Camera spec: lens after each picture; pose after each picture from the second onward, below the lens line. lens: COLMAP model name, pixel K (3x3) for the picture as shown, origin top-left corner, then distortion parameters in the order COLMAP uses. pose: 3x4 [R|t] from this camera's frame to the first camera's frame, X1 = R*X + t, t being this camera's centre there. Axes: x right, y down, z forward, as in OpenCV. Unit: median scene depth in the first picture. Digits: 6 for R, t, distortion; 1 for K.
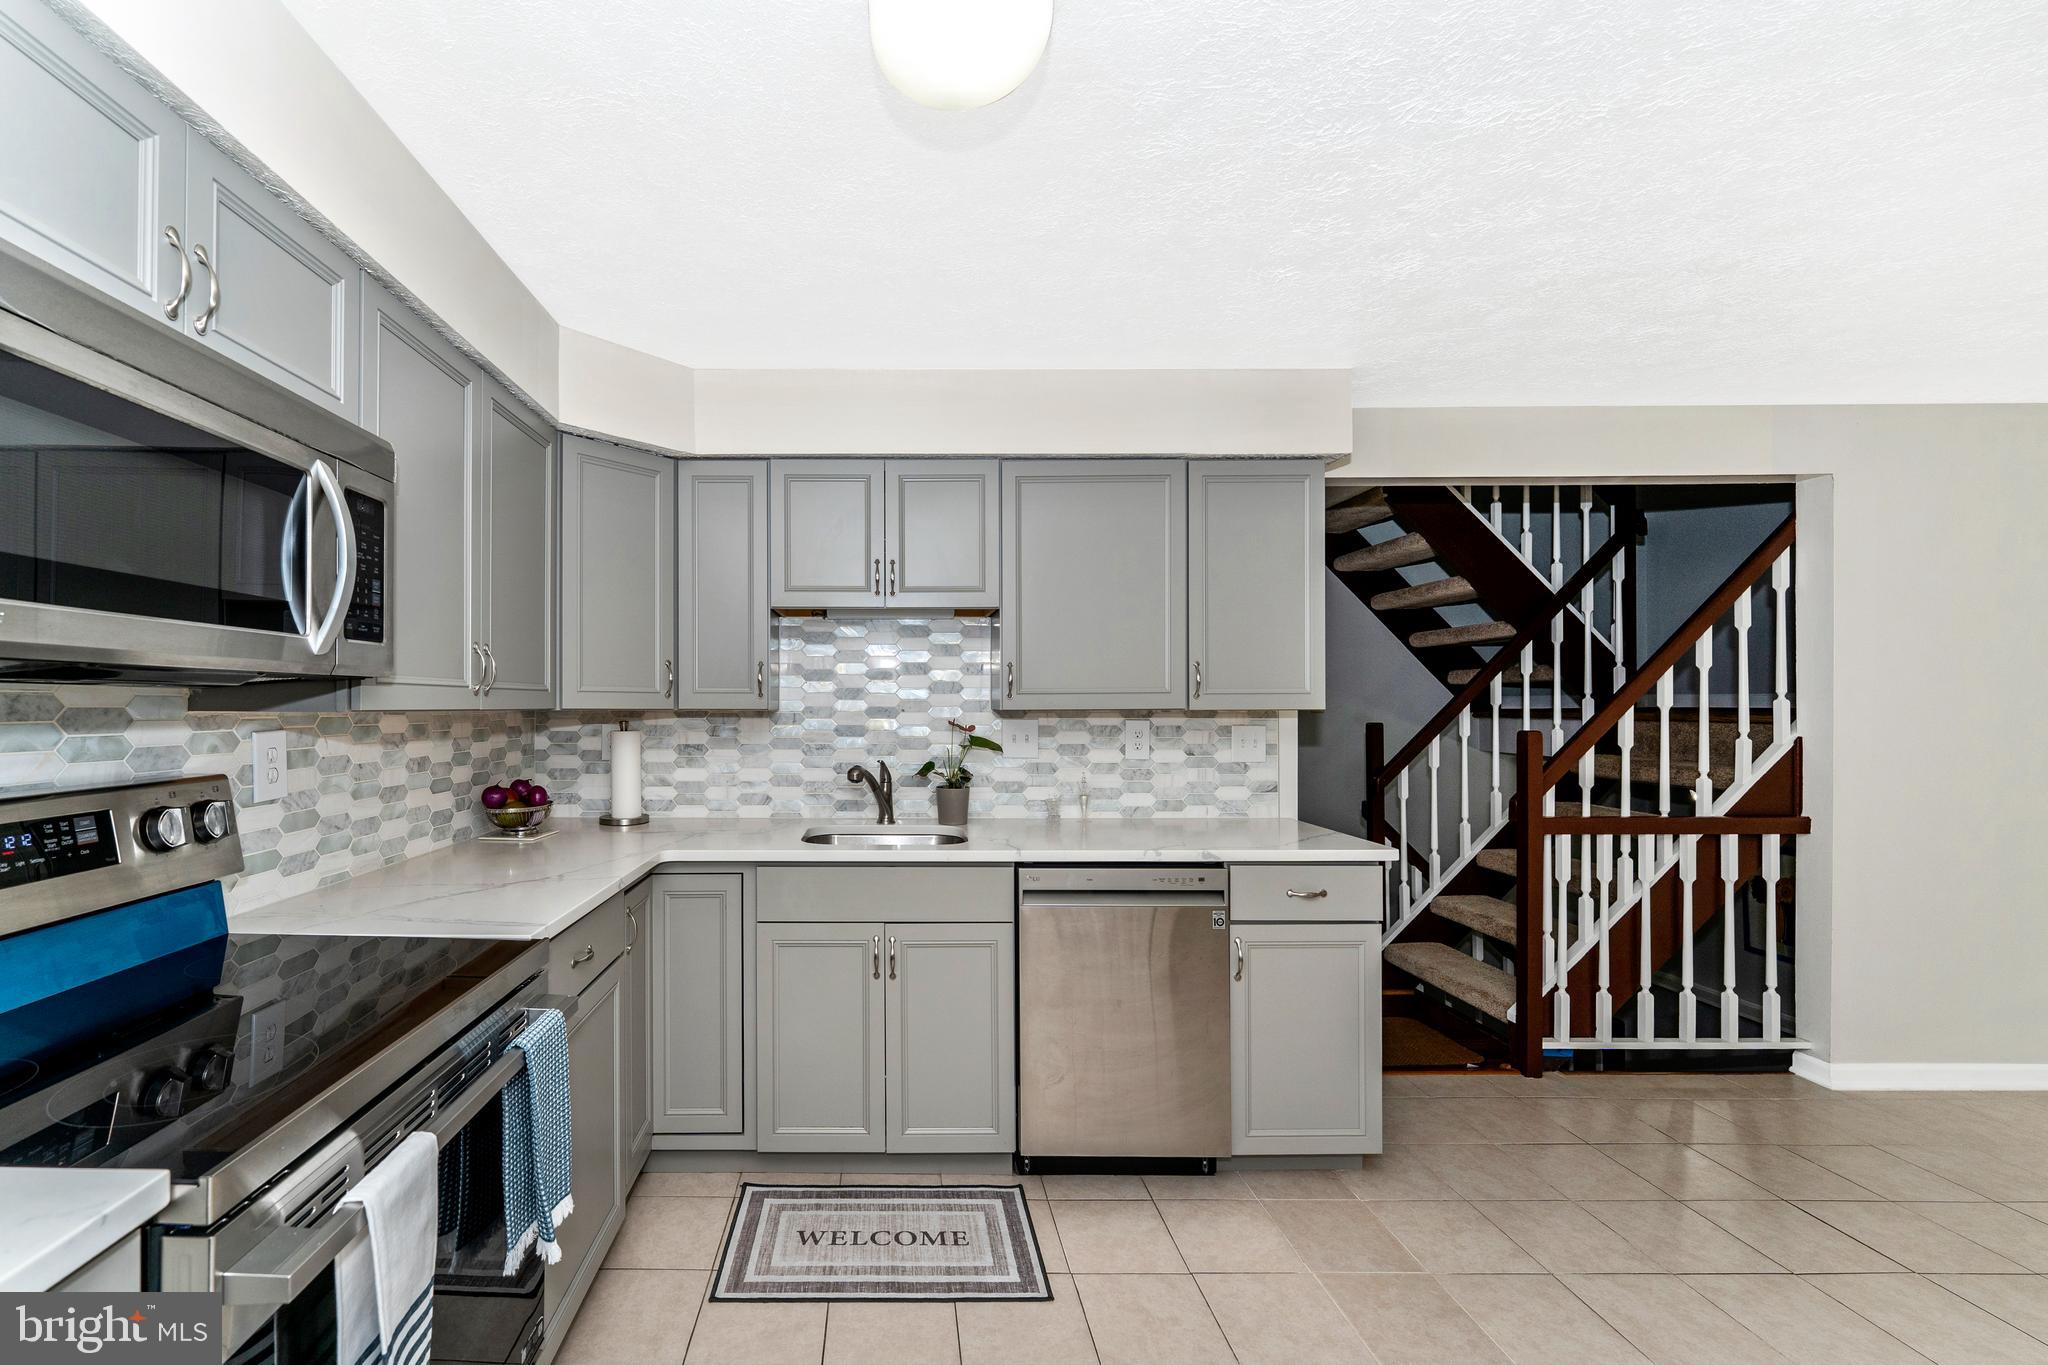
lens RADIAL K [[842.2, 0, 1043.0], [0, 842.2, 698.9], [0, 0, 1]] dist [0.001831, -0.000539]
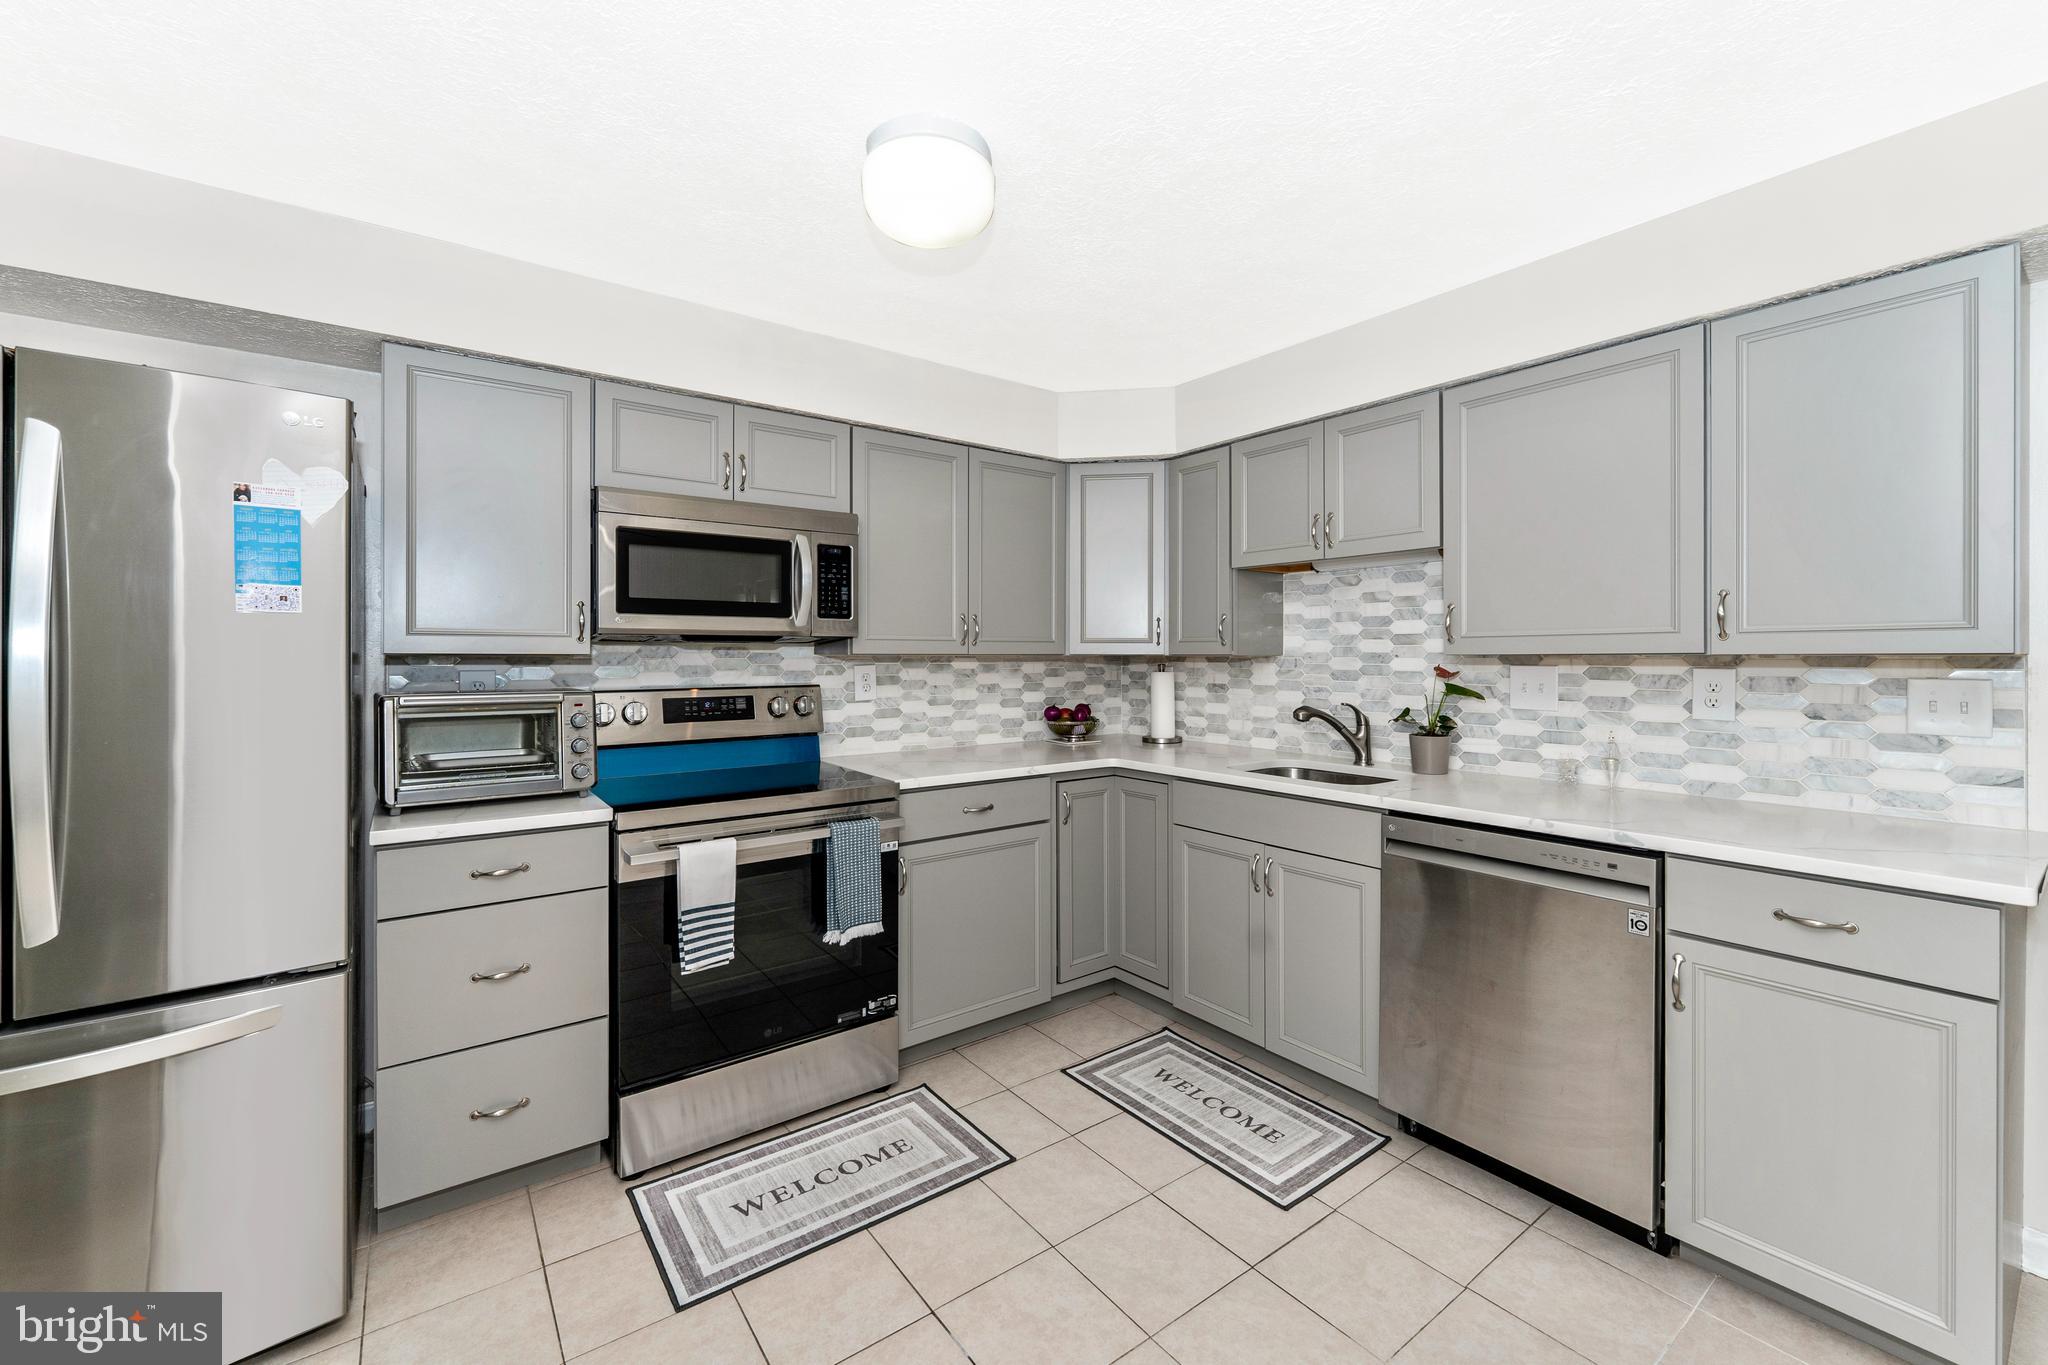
lens RADIAL K [[842.2, 0, 1080.4], [0, 842.2, 648.6], [0, 0, 1]] dist [0.001831, -0.000539]
pose [[0.609289, -0.008656, -0.792901, 0.515185], [0.009489, 0.999948, -0.003625, 0.006367], [0.792892, -0.005316, 0.609339, 0.112989]]
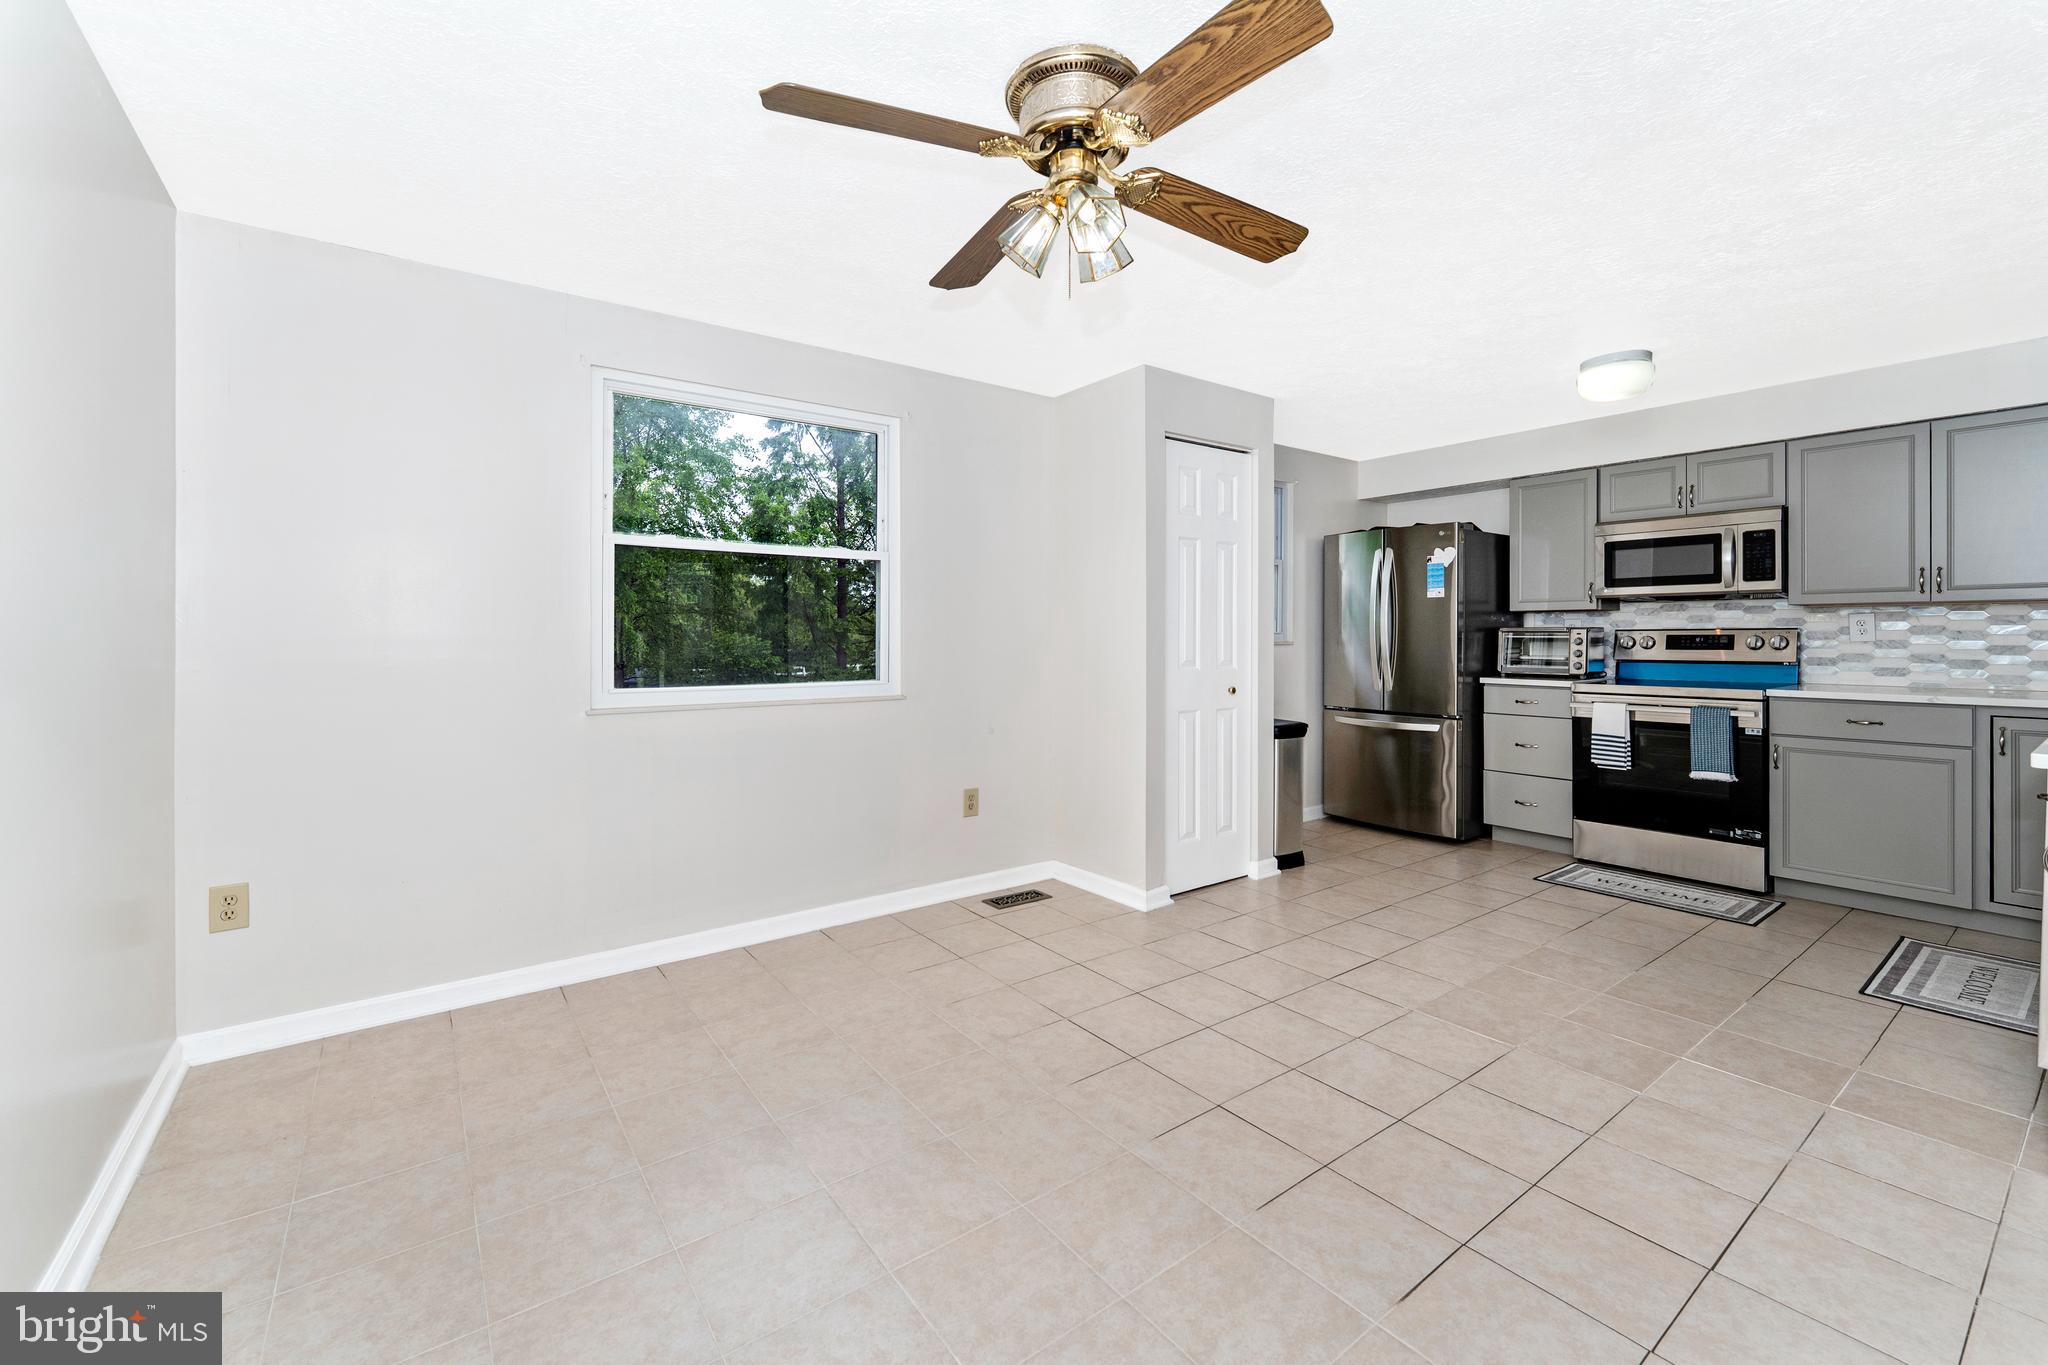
lens RADIAL K [[842.2, 0, 1014.4], [0, 842.2, 626.7], [0, 0, 1]] dist [0.001831, -0.000539]
pose [[-0.811939, -0.002272, -0.583738, 1.455845], [0.009639, 0.999804, -0.017299, 0.057050], [0.583663, -0.019672, -0.811758, 0.928599]]
